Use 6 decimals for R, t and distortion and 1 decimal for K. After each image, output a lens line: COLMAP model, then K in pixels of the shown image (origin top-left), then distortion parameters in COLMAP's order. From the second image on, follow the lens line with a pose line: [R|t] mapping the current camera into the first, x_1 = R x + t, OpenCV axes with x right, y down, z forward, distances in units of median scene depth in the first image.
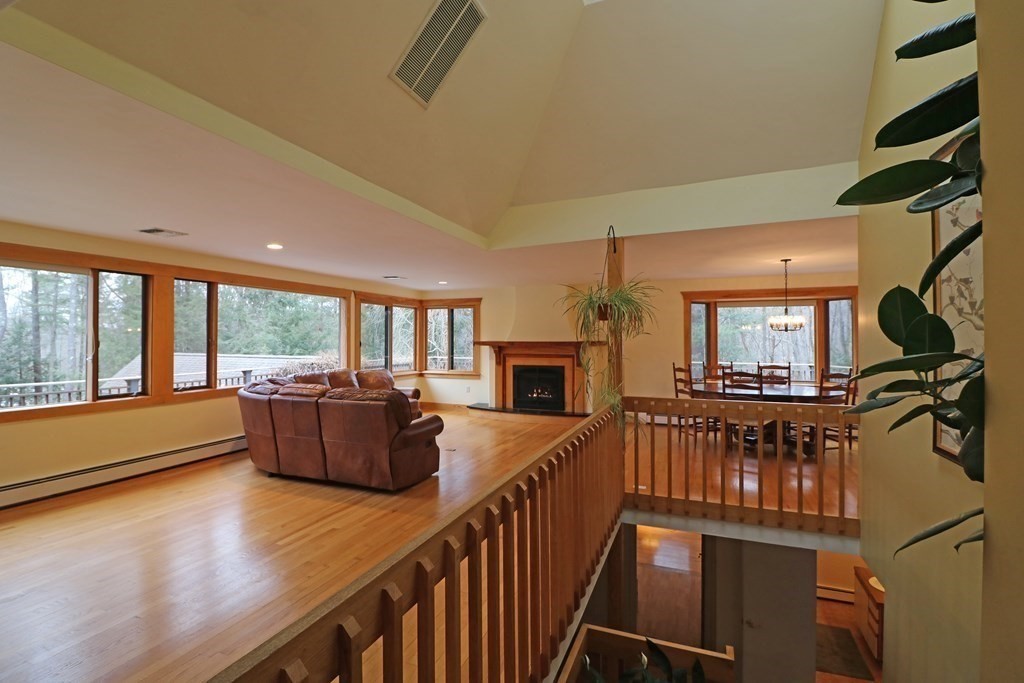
lens RADIAL K [[485.6, 0, 532.7], [0, 485.6, 334.0], [0, 0, 1]] dist [-0.003325, -0.007637]
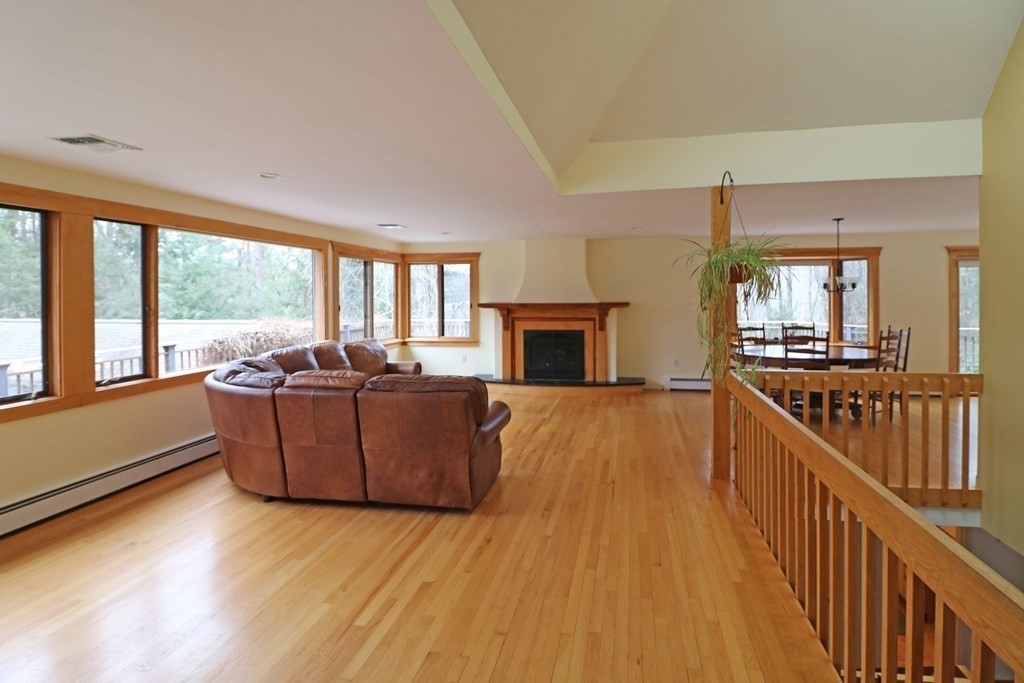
lens RADIAL K [[485.6, 0, 569.7], [0, 485.6, 299.9], [0, 0, 1]] dist [-0.003325, -0.007637]
pose [[0.971309, -0.007074, 0.237714, -0.246402], [0.001960, 0.999762, 0.021743, -0.013910], [-0.237811, -0.020654, 0.971092, 0.186855]]
